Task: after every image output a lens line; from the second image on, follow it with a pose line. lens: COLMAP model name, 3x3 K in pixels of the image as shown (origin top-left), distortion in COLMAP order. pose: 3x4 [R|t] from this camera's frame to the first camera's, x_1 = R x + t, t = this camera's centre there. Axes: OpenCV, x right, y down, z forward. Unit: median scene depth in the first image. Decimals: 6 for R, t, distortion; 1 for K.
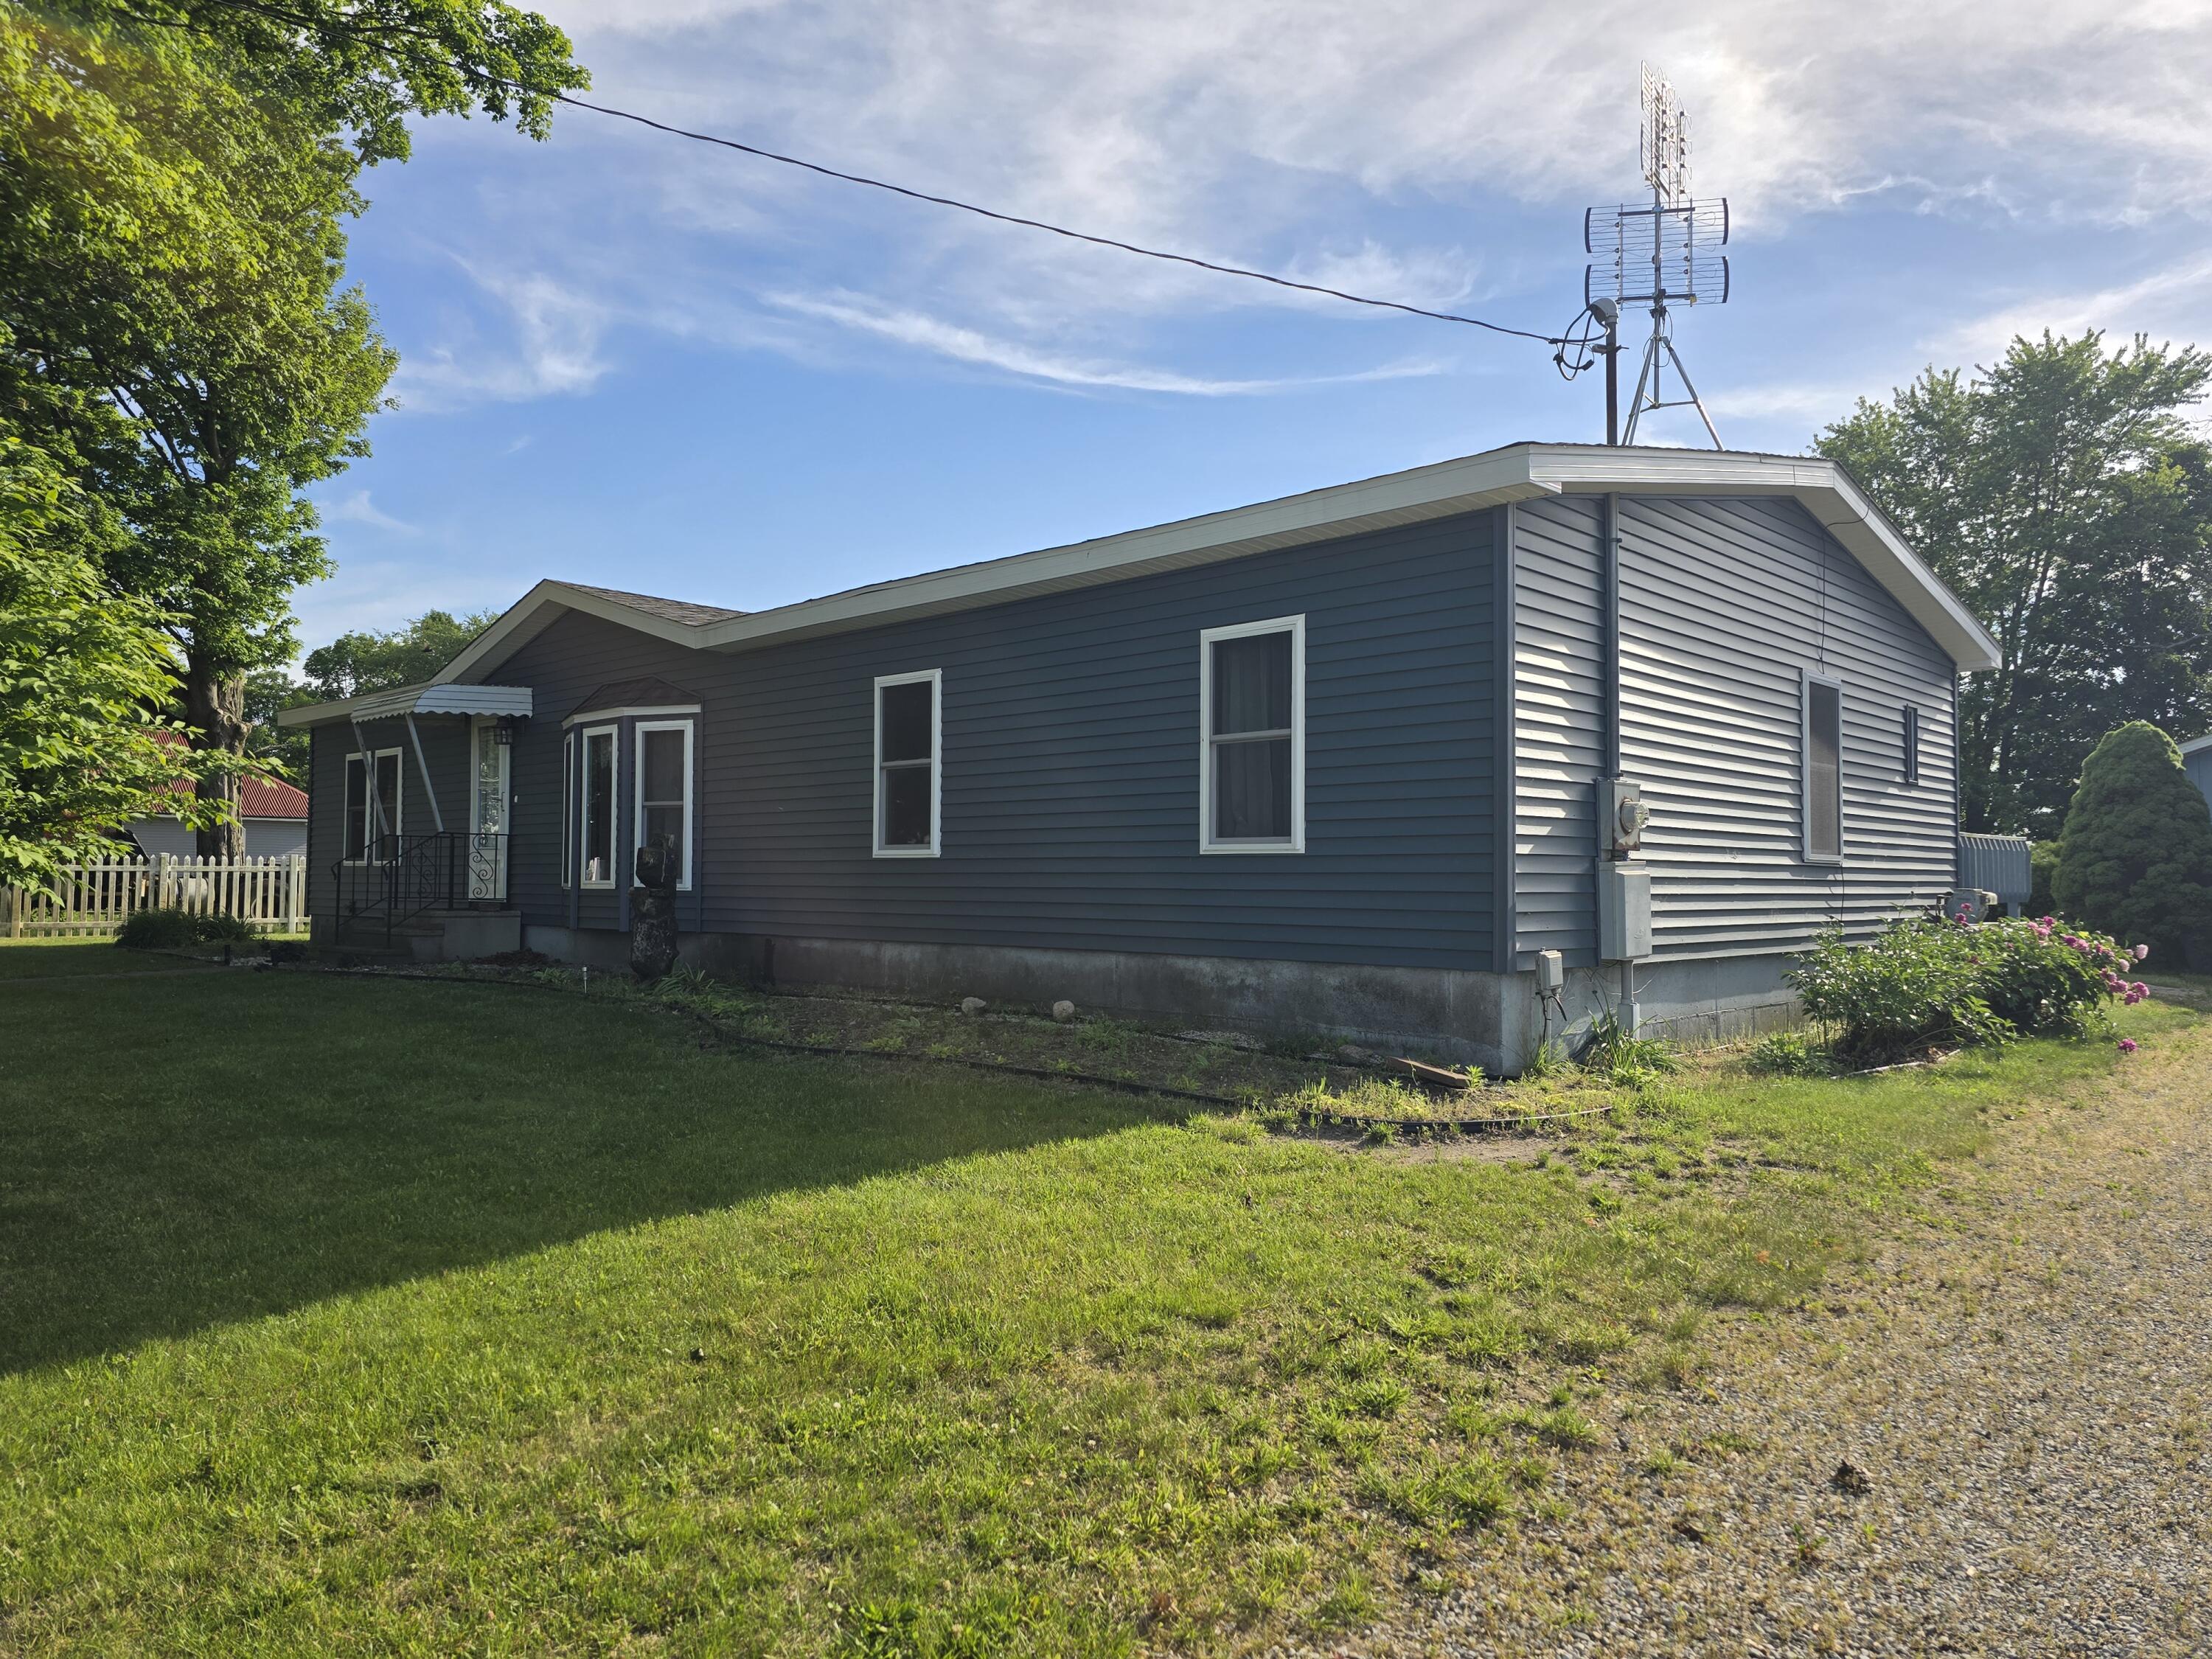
lens RADIAL K [[1461.3, 0, 1039.3], [0, 1461.3, 834.6], [0, 0, 1]] dist [0.038488, -0.002323]
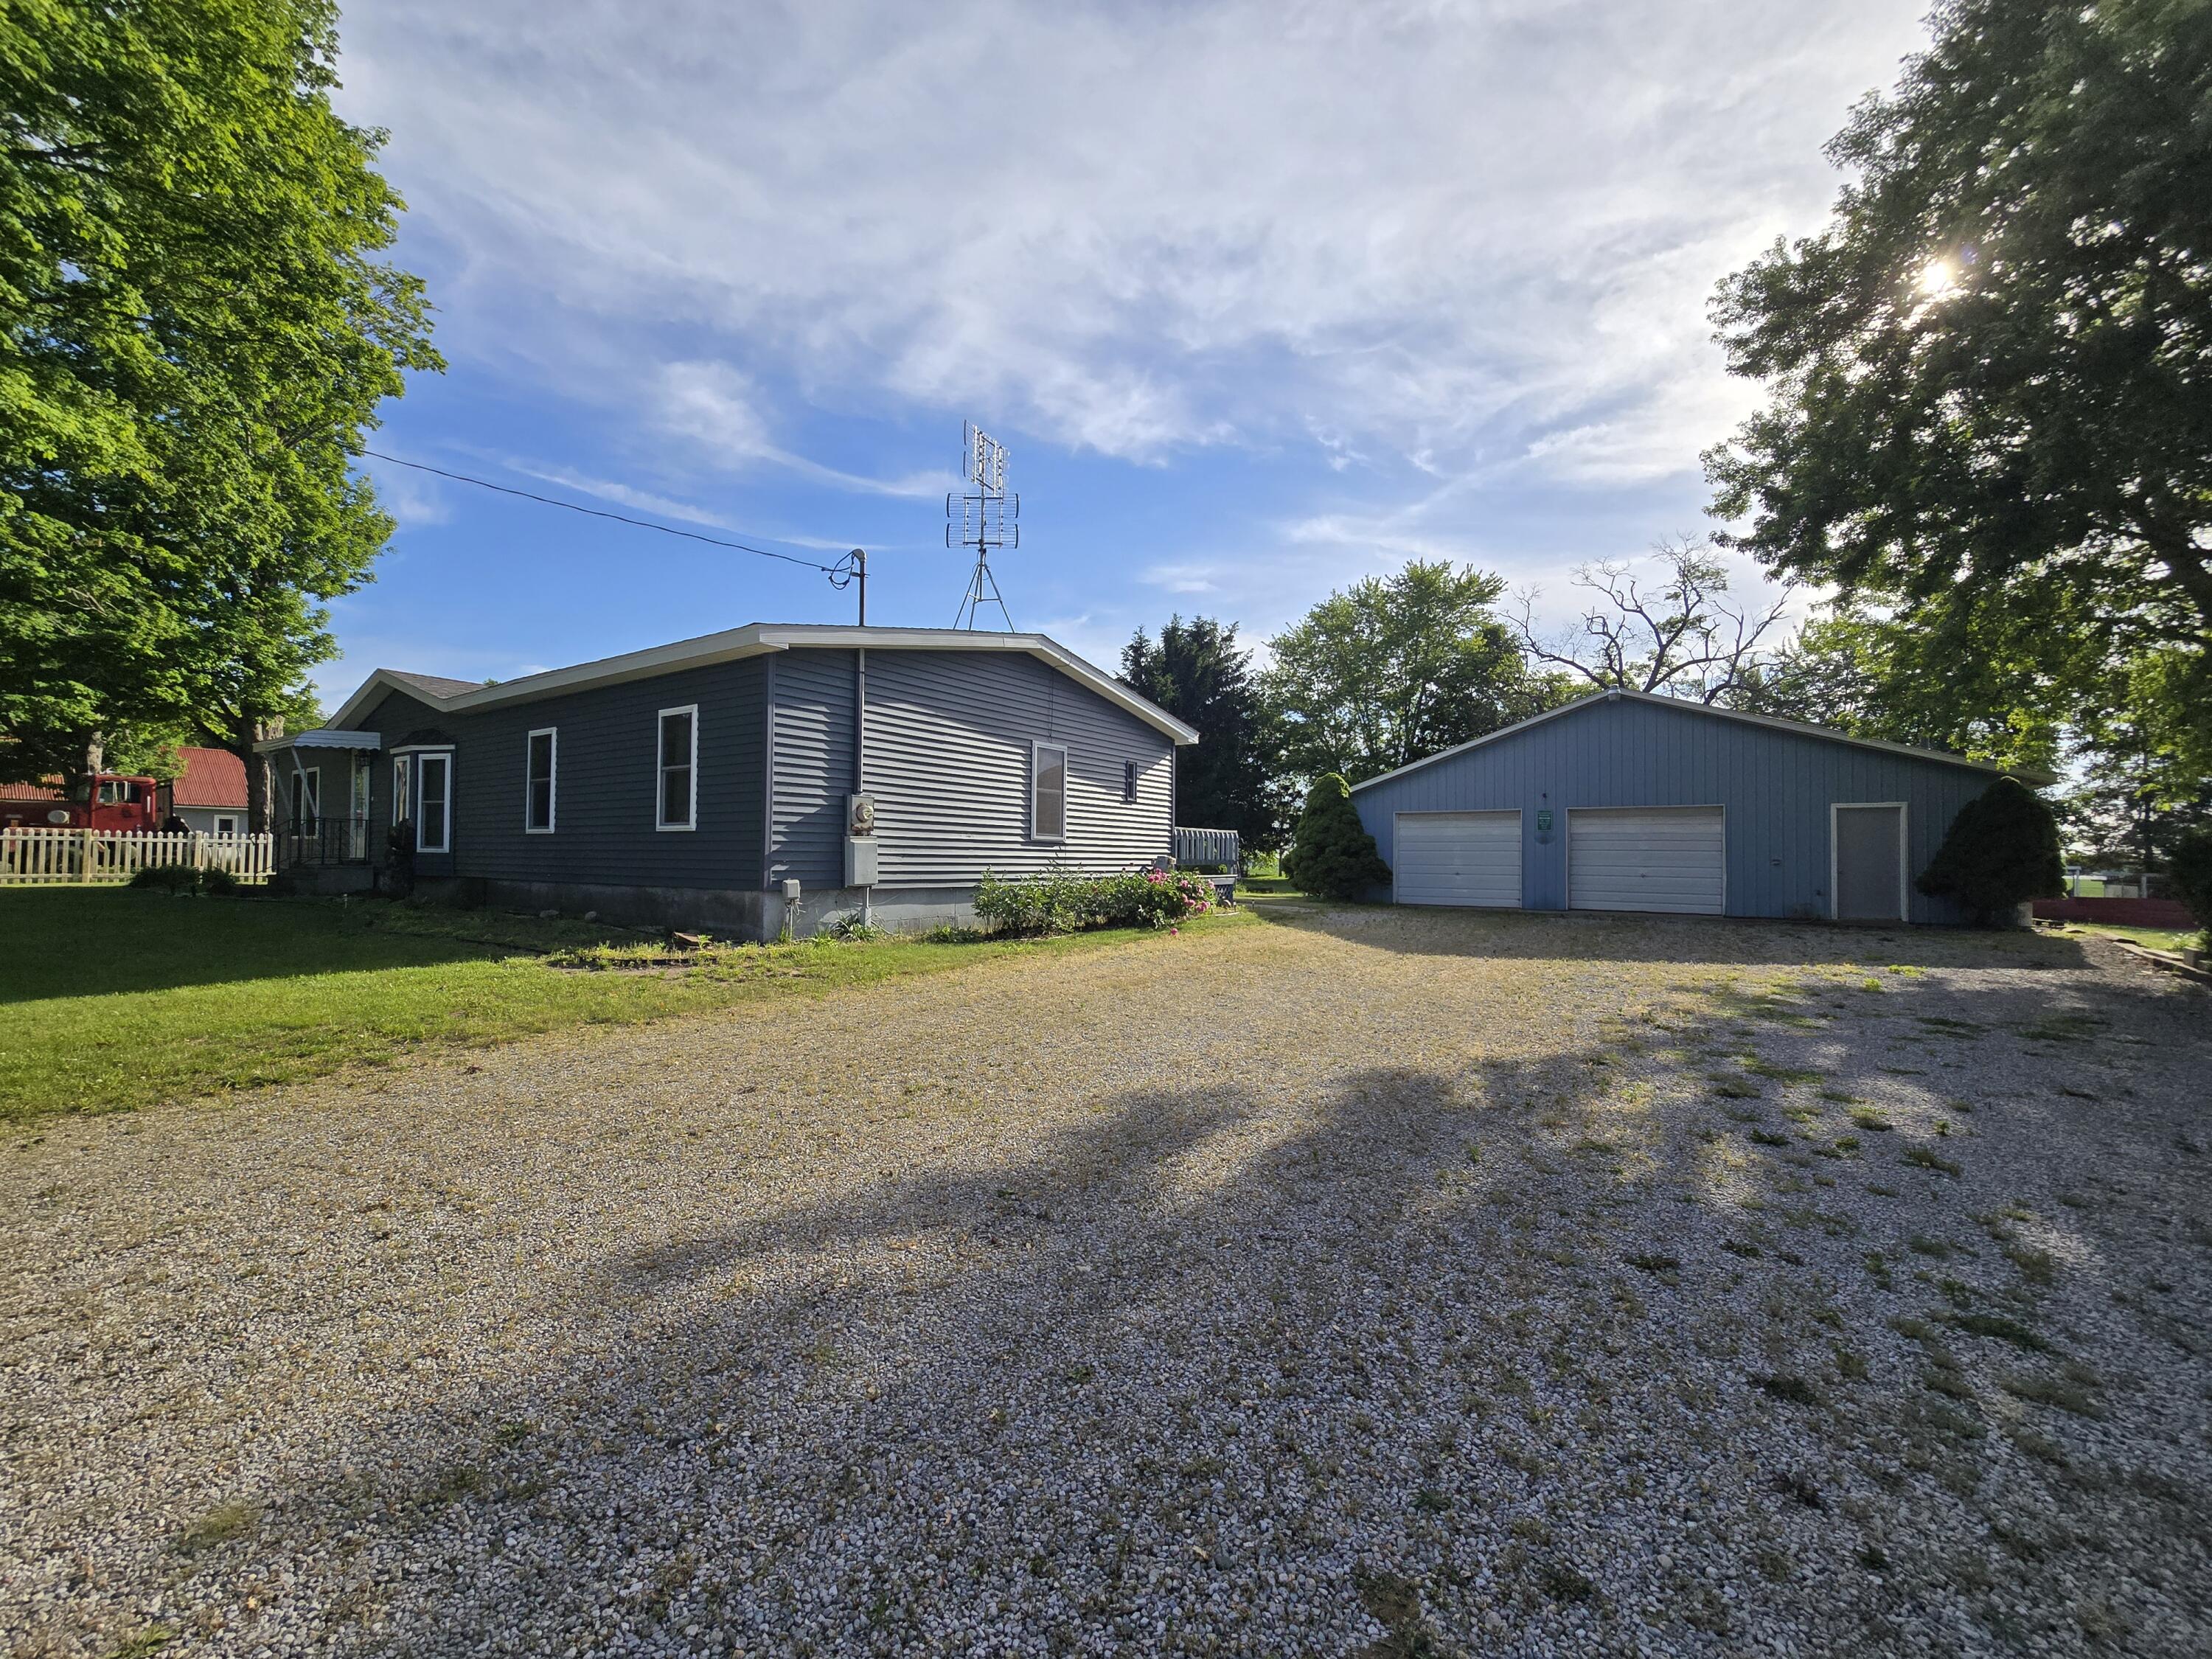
lens RADIAL K [[918.8, 0, 1104.6], [0, 918.8, 847.4], [0, 0, 1]] dist [0.001252, 0.000403]
pose [[0.989727, 0.007916, 0.142751, 0.294587], [-0.010038, 0.999850, 0.014148, 0.006935], [-0.142618, -0.015435, 0.989657, -0.141727]]
